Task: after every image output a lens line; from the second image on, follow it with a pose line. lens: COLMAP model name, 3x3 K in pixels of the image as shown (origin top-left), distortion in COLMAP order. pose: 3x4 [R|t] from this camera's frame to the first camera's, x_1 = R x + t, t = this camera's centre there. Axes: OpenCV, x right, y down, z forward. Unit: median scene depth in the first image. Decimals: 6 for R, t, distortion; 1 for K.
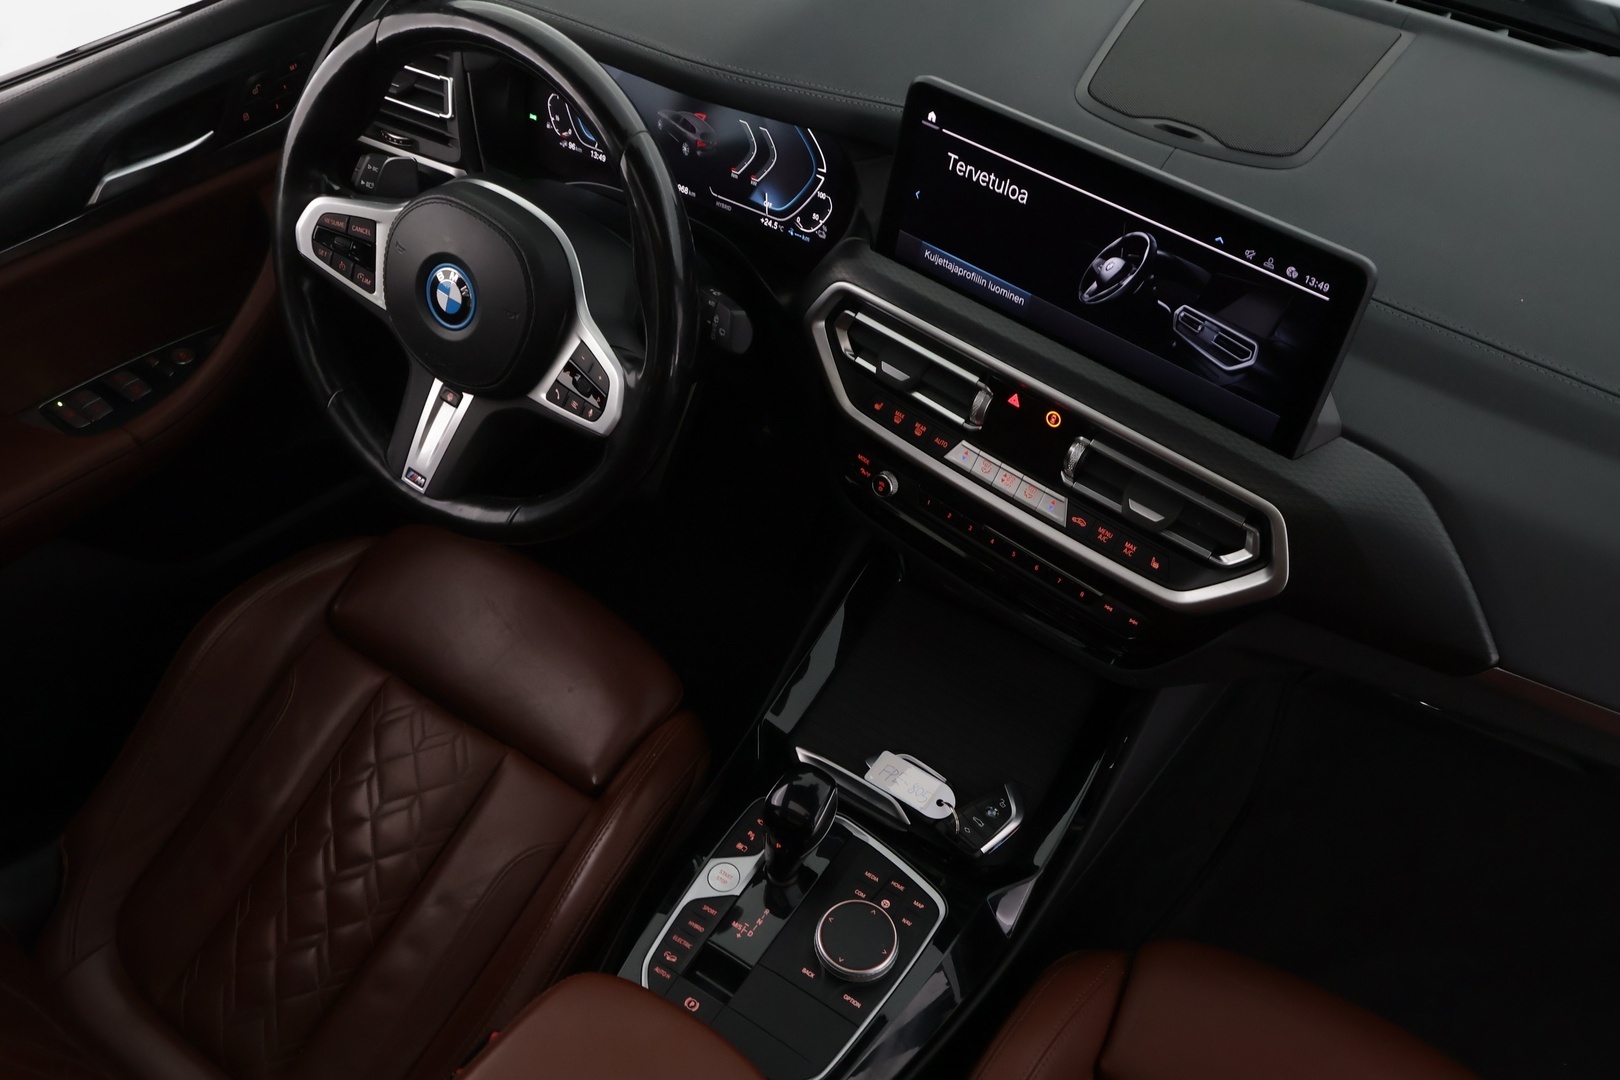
lens RADIAL K [[1289.8, 0, 810.0], [0, 1289.8, 540.0], [0, 0, 1]] dist [0.002516, 0.000498]
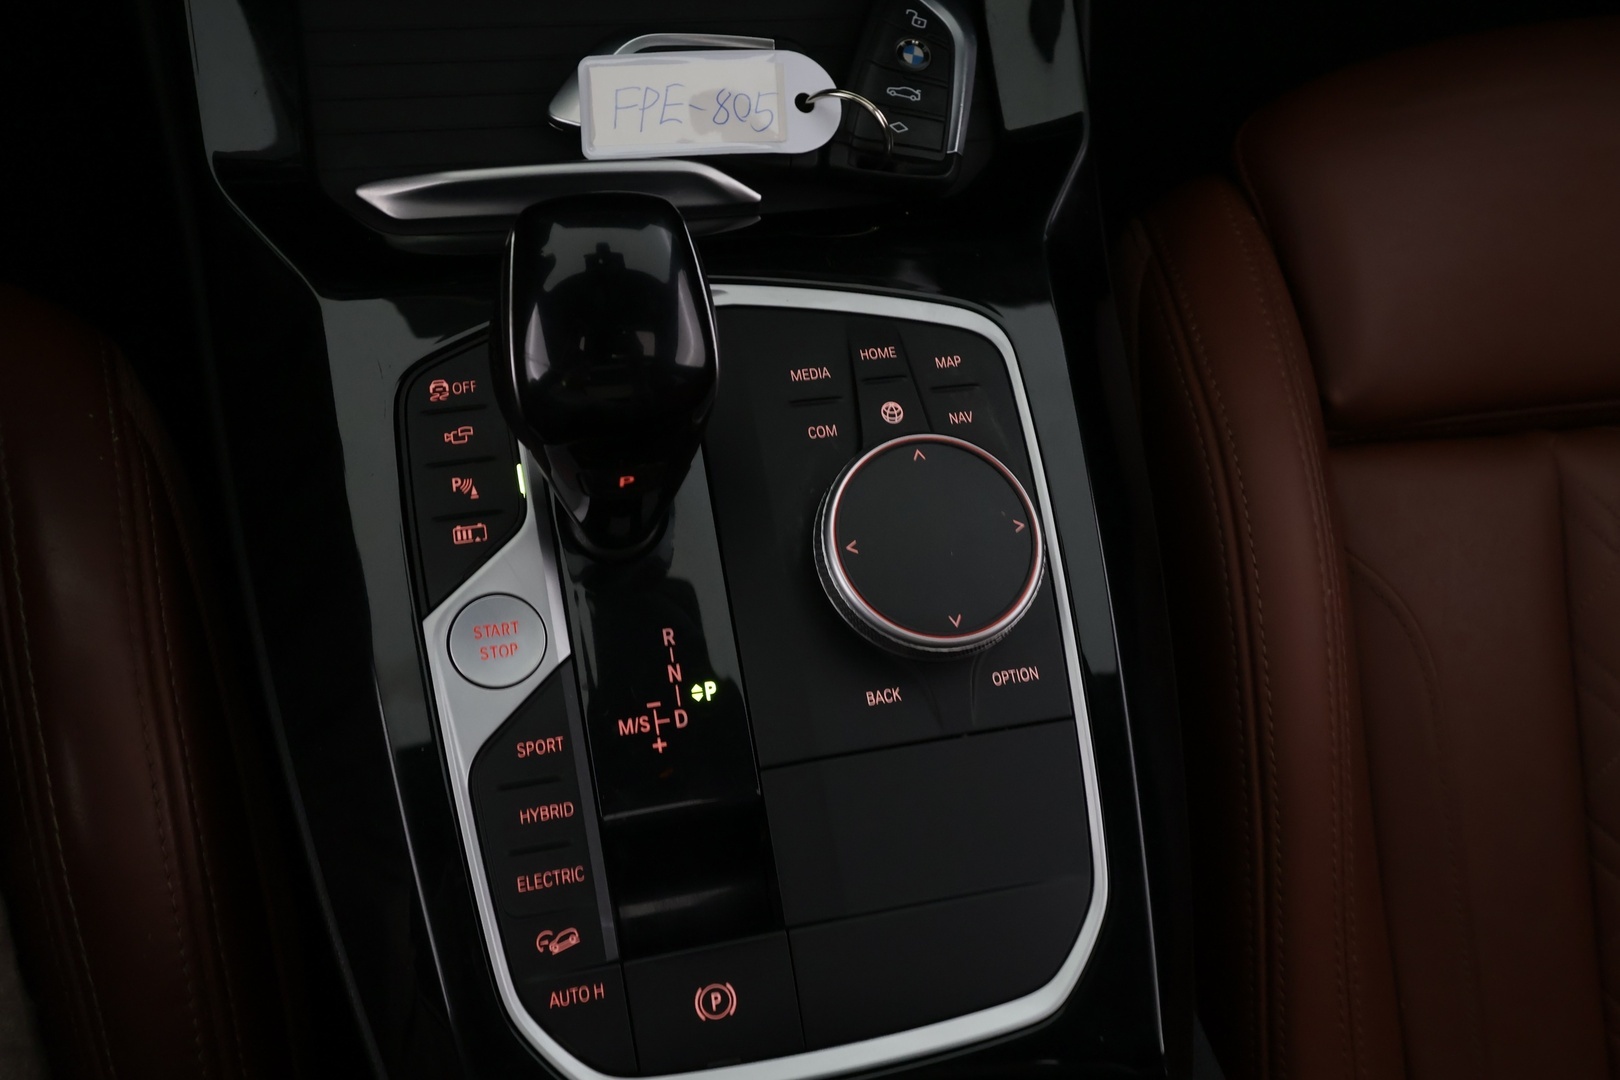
lens RADIAL K [[1289.8, 0, 810.0], [0, 1289.8, 540.0], [0, 0, 1]] dist [0.002516, 0.000498]
pose [[0.720694, -0.628282, 0.293020, -0.089653], [0.376783, 0.709785, 0.595181, 0.076241], [-0.581923, -0.318539, 0.748264, 0.713387]]
